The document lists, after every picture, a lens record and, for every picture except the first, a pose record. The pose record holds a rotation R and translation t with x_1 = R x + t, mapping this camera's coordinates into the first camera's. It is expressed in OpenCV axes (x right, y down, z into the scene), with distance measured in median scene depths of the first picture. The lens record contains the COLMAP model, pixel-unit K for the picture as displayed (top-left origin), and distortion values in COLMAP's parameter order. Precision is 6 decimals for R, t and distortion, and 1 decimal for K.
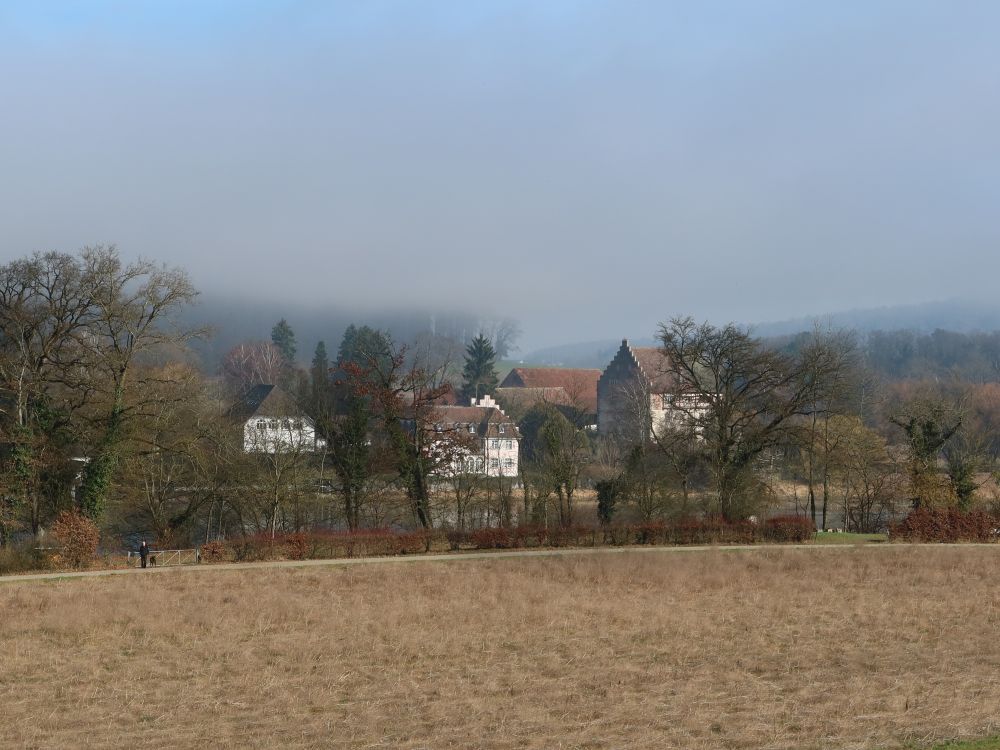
lens RADIAL K [[1065.9, 0, 500.0], [0, 1065.9, 375.0], [0, 0, 1]] dist [-0.007256, -0.002215]
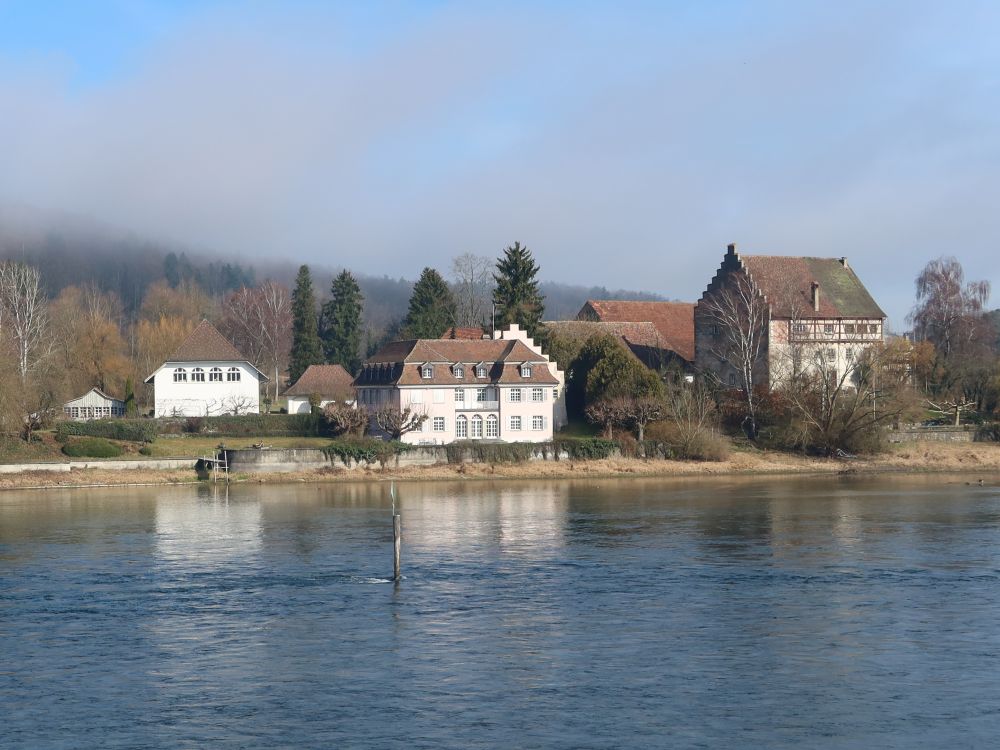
lens RADIAL K [[1090.8, 0, 512.9], [0, 1090.8, 414.9], [0, 0, 1]] dist [-0.003738, 0.003416]
pose [[0.990861, -0.024737, -0.132598, 0.073166], [0.031915, 0.998122, 0.052287, 0.037997], [0.131055, -0.056041, 0.989790, 0.300628]]
